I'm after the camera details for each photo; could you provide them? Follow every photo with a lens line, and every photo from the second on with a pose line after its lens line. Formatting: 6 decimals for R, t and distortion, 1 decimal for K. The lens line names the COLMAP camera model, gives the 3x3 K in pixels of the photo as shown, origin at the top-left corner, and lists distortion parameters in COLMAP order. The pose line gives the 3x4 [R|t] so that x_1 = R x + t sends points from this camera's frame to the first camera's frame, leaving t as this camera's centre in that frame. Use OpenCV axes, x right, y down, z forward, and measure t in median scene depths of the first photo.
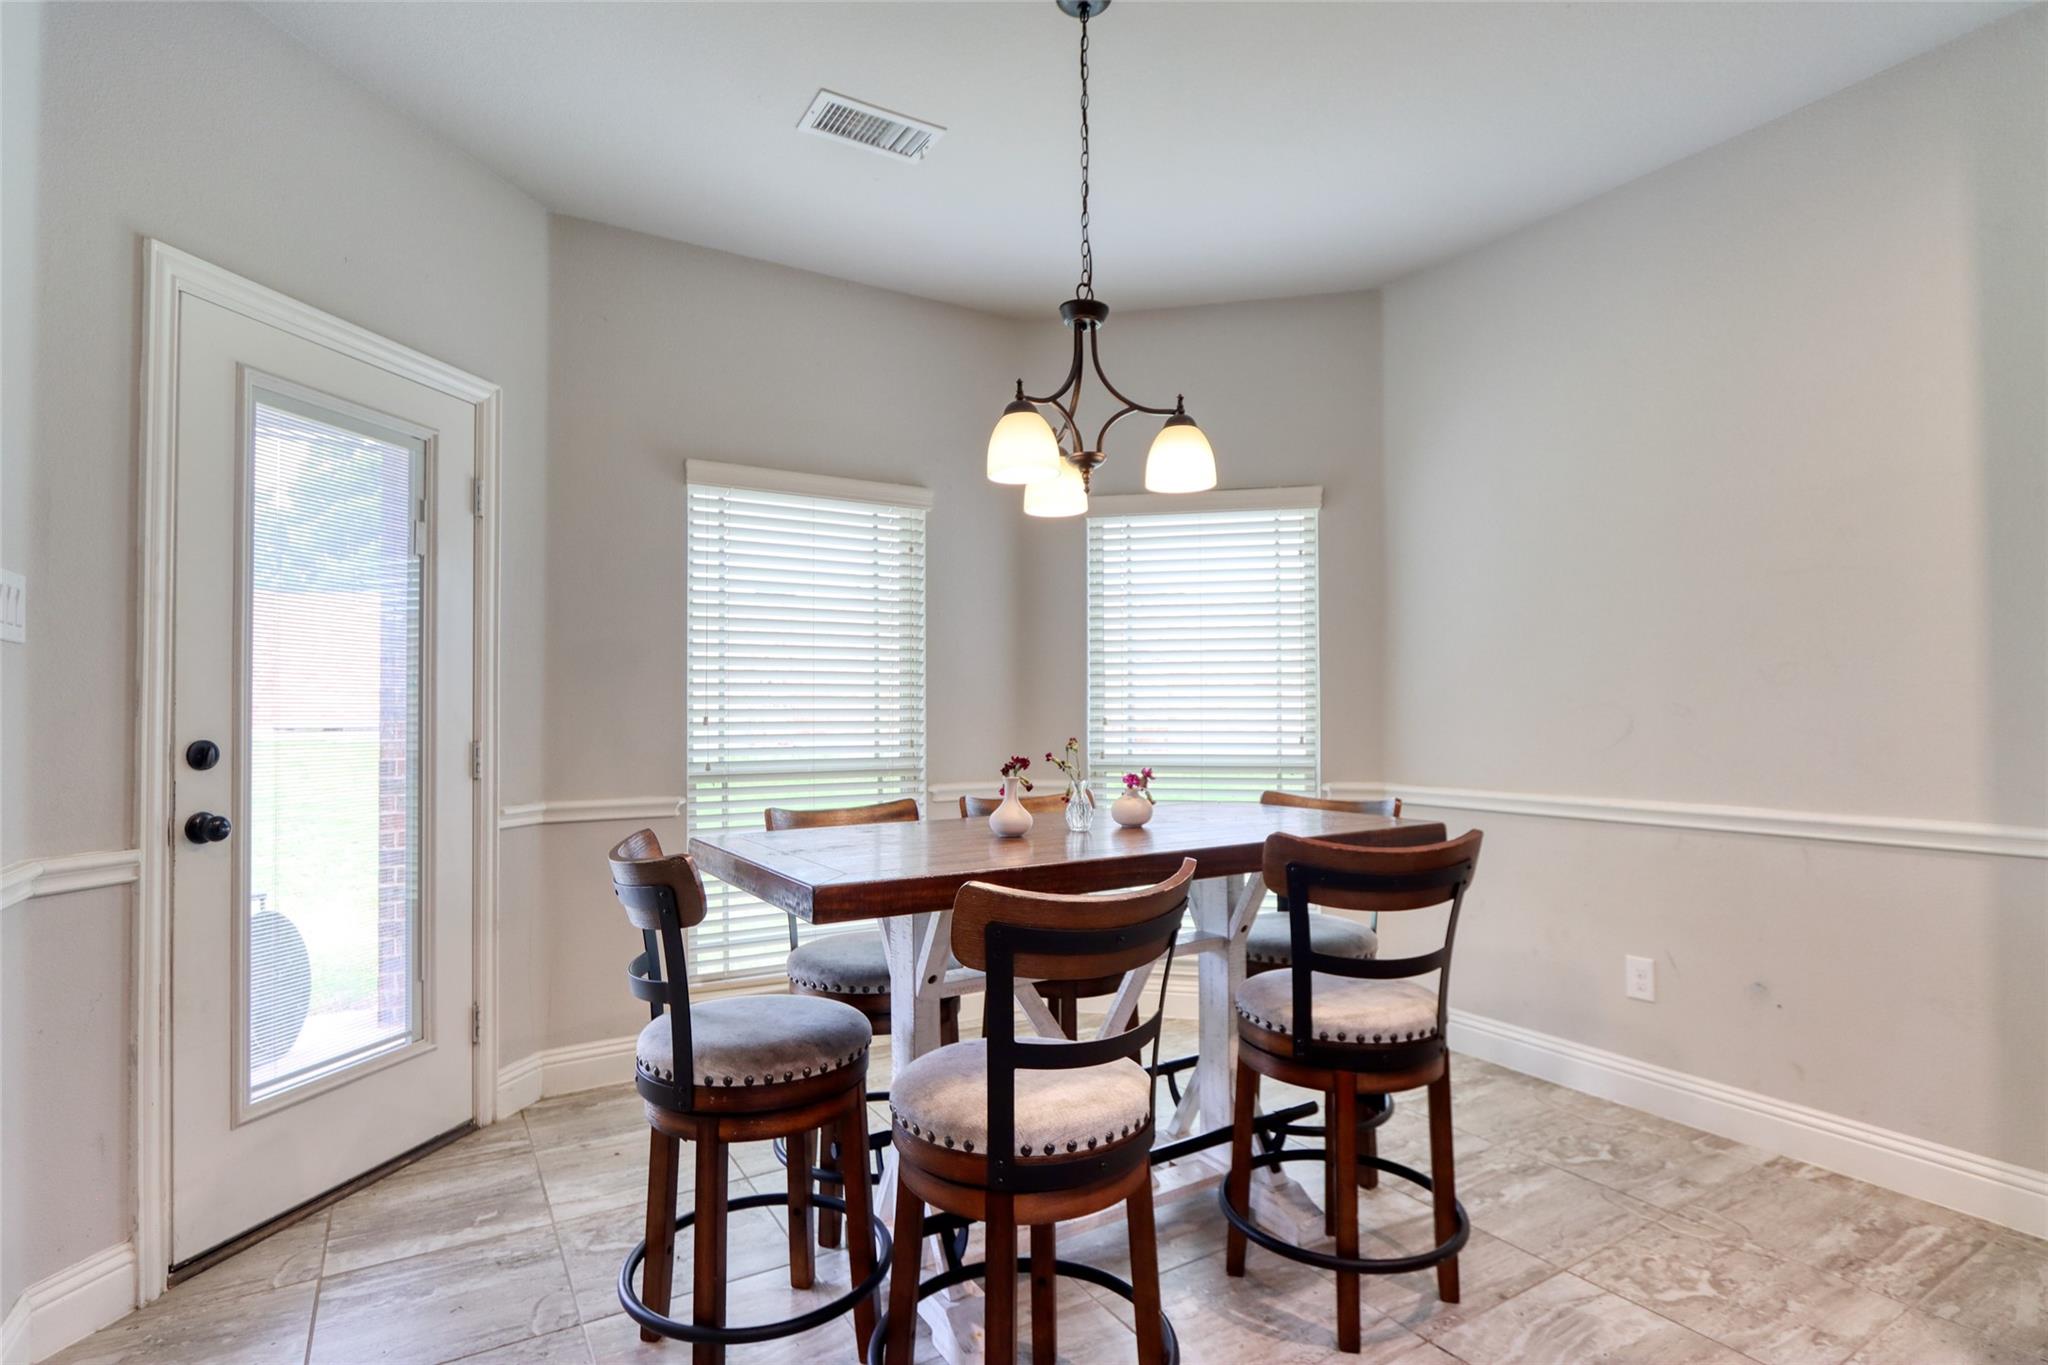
lens RADIAL K [[1011.6, 0, 1015.5], [0, 1011.6, 696.9], [0, 0, 1]] dist [-0.019683, 0.005174]
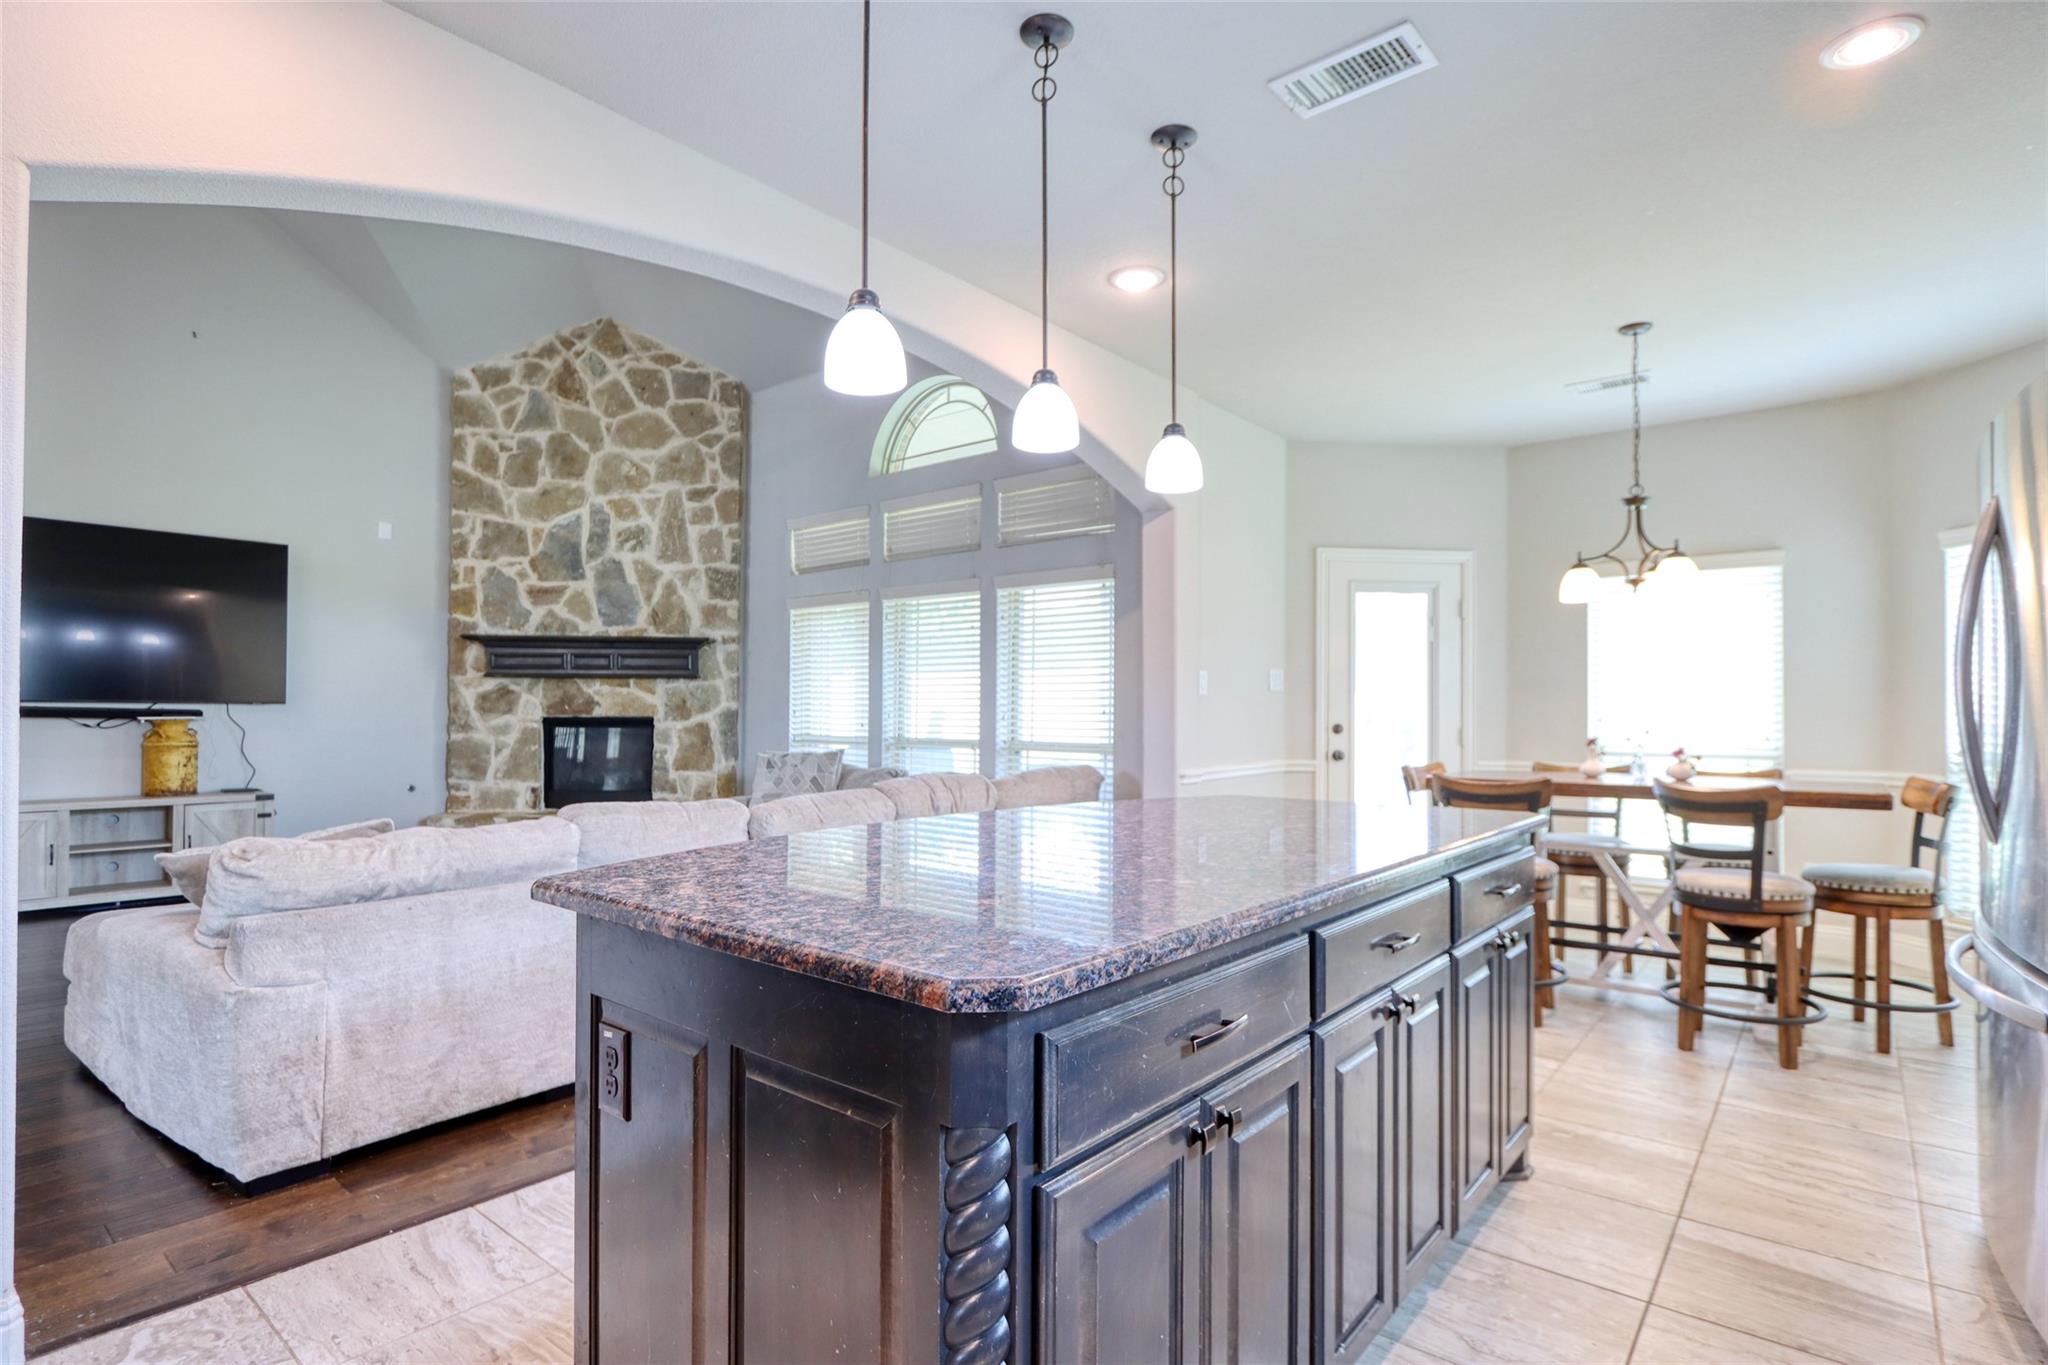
lens RADIAL K [[1011.6, 0, 1038.0], [0, 1011.6, 698.9], [0, 0, 1]] dist [-0.019683, 0.005174]
pose [[0.341044, -0.008100, -0.940012, 1.493703], [0.010326, 0.999935, -0.004870, -0.018656], [0.939991, -0.008046, 0.341106, -0.704016]]
